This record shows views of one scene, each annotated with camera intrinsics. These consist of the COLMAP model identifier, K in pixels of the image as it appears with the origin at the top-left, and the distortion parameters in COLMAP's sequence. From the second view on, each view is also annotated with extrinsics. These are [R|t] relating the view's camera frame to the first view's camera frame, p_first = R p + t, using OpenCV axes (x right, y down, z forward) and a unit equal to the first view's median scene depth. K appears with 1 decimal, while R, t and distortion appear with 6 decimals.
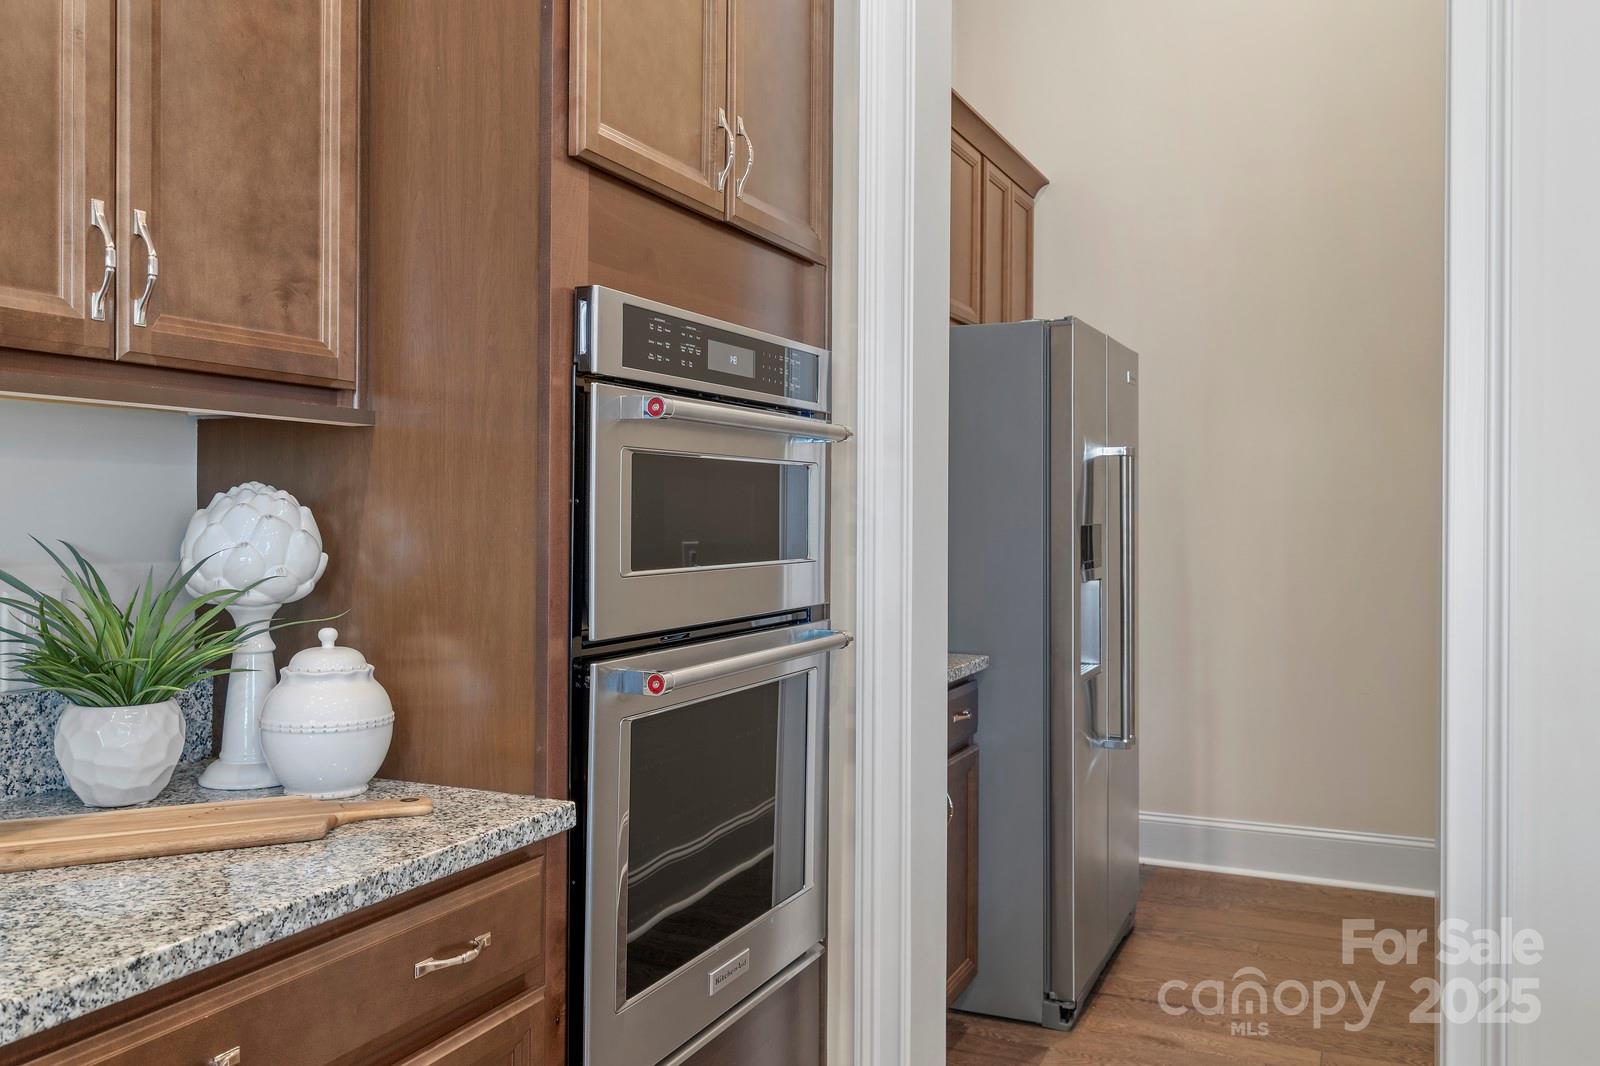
lens RADIAL K [[1311.3, 0, 793.0], [0, 1311.3, 504.7], [0, 0, 1]] dist [0.008299, 0.000370]
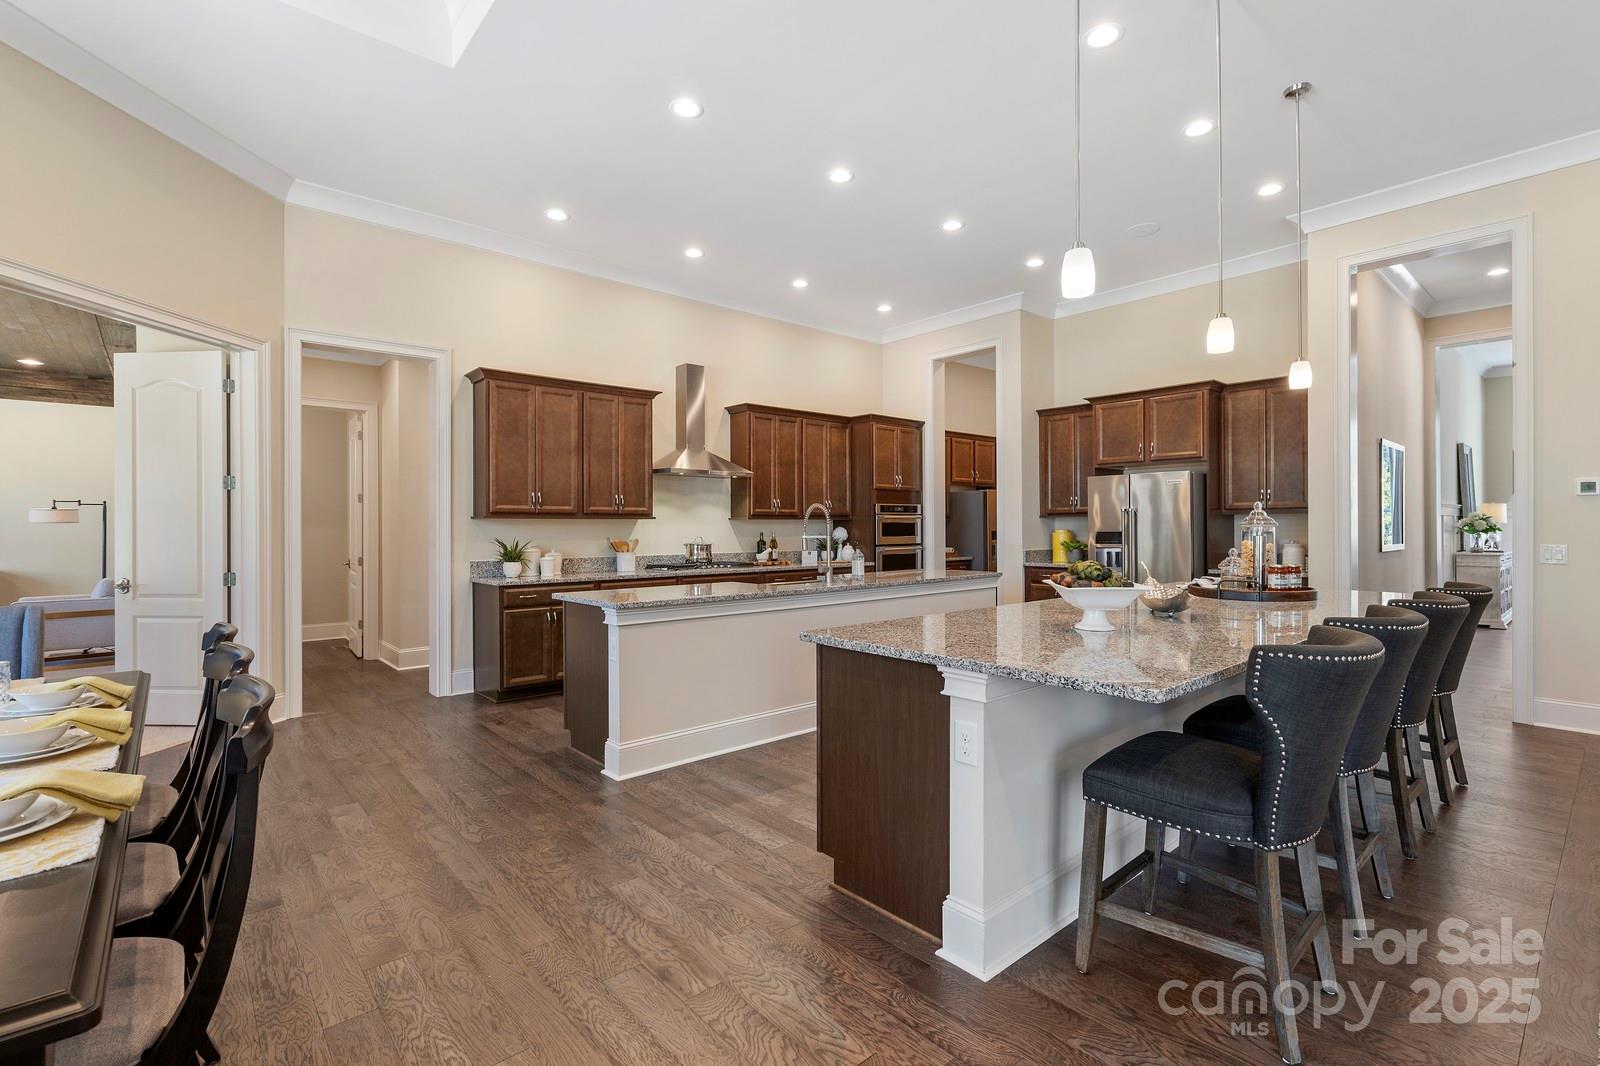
lens RADIAL K [[729.6, 0, 798.8], [0, 729.6, 525.6], [0, 0, 1]] dist [-0.001886, -0.000181]
pose [[0.911625, -0.009943, -0.410902, 1.367663], [0.011435, 0.999934, 0.001174, -0.033791], [0.410863, -0.005769, 0.911679, -3.624437]]
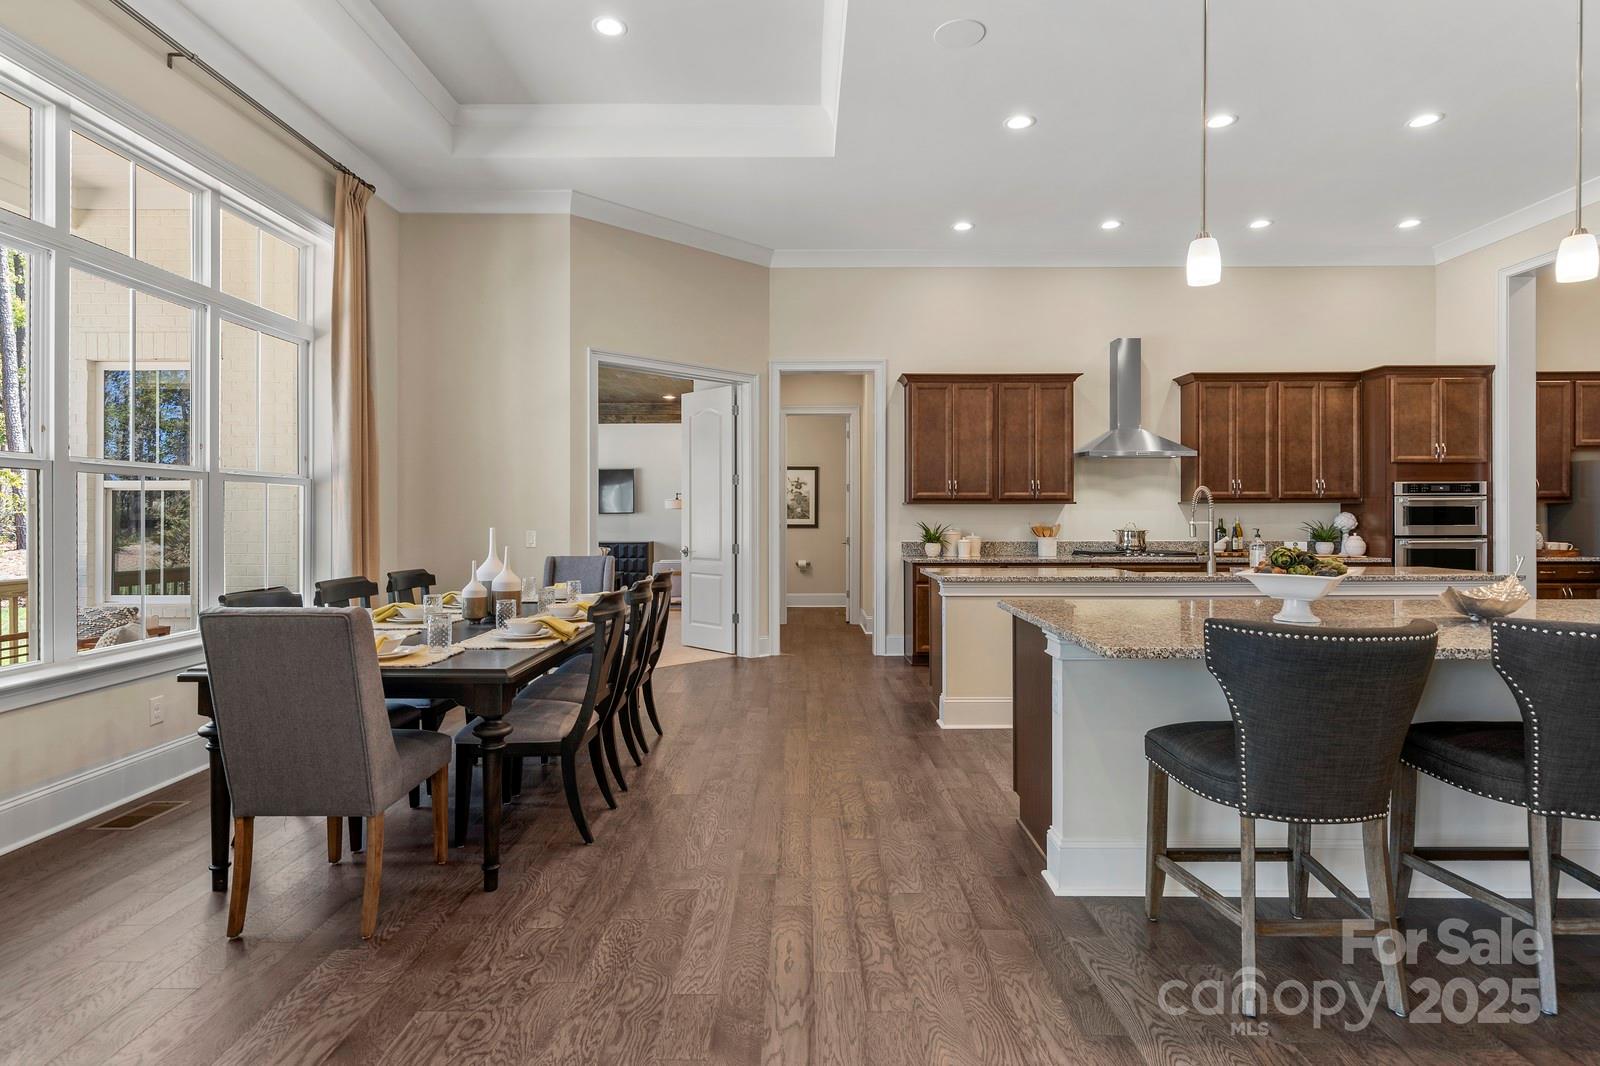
lens RADIAL K [[841.7, 0, 794.6], [0, 841.7, 510.3], [0, 0, 1]] dist [0.005345, 0.001483]
pose [[0.411624, -0.011075, -0.911287, 2.494647], [0.009258, 0.999925, -0.007970, -0.017591], [0.911307, -0.005156, 0.411696, -3.538397]]
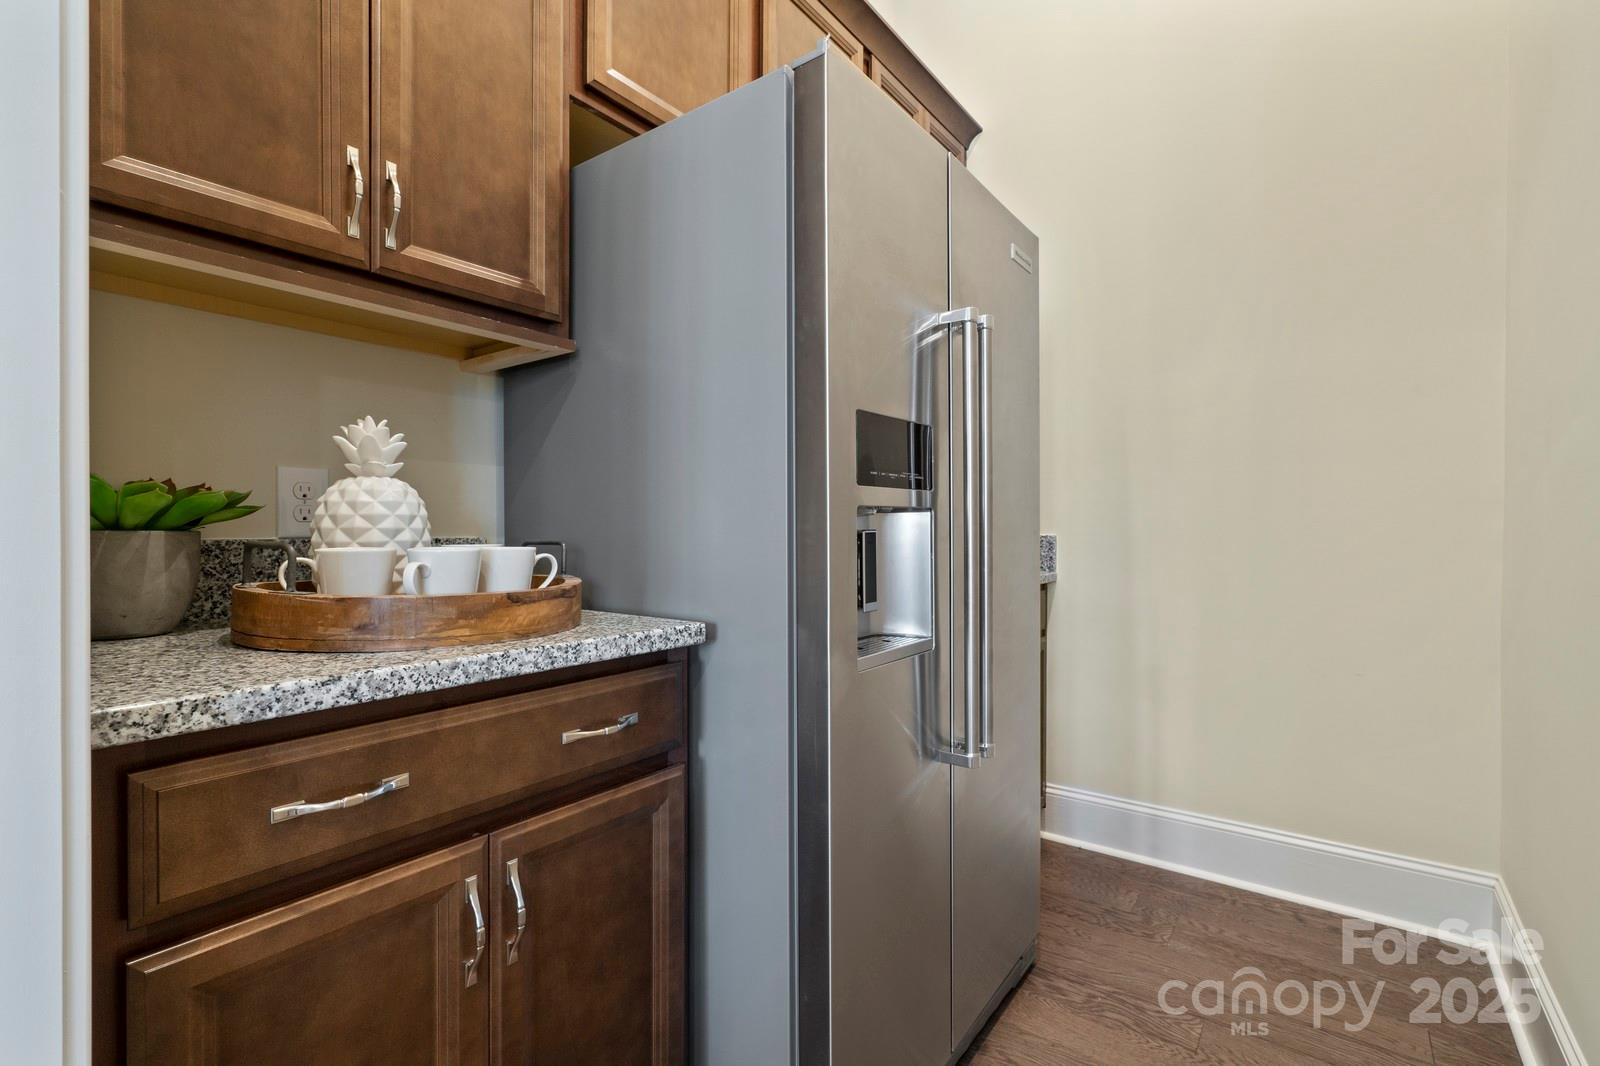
lens RADIAL K [[726.4, 0, 800.3], [0, 726.4, 538.8], [0, 0, 1]] dist [0.002410, 0.000021]
pose [[0.977944, -0.003509, -0.208840, 0.520452], [0.006456, 0.999889, 0.013432, 0.138781], [0.208770, -0.014484, 0.977858, 1.321416]]
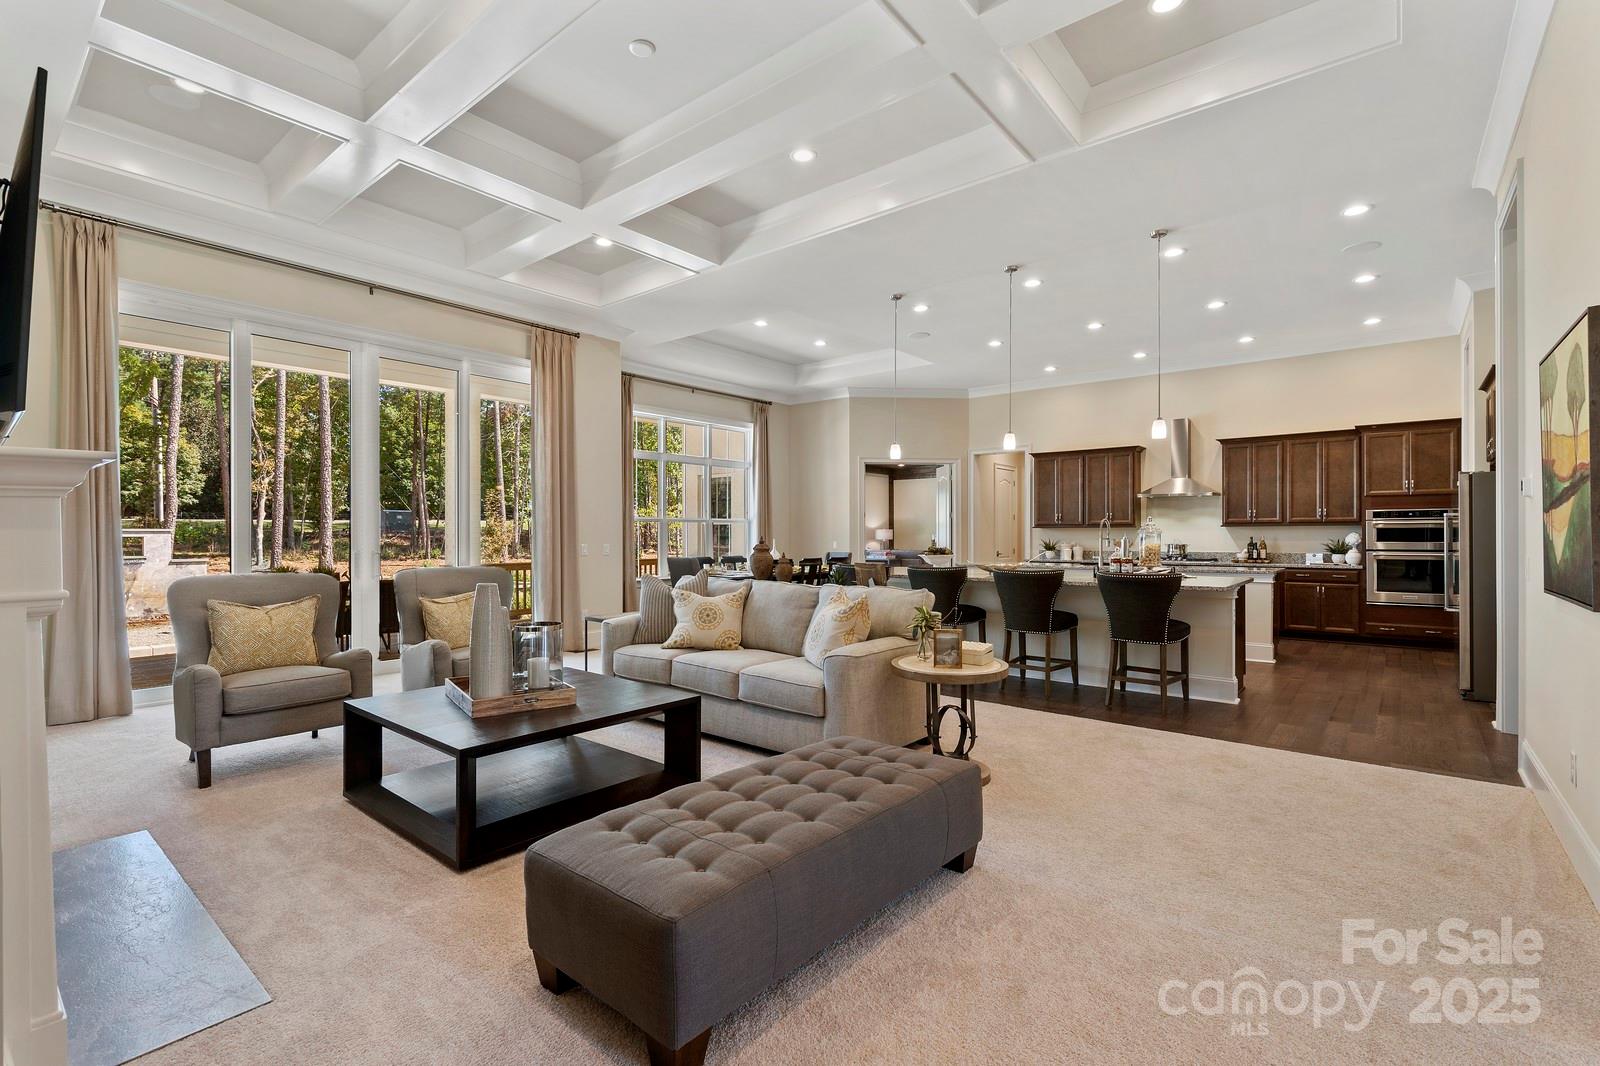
lens RADIAL K [[726.4, 0, 800.3], [0, 726.4, 538.8], [0, 0, 1]] dist [0.002410, 0.000021]
pose [[-0.257256, 0.000204, -0.966343, 5.730217], [0.006555, 0.999977, -0.001533, 0.013940], [0.966321, -0.006729, -0.257252, -1.496629]]
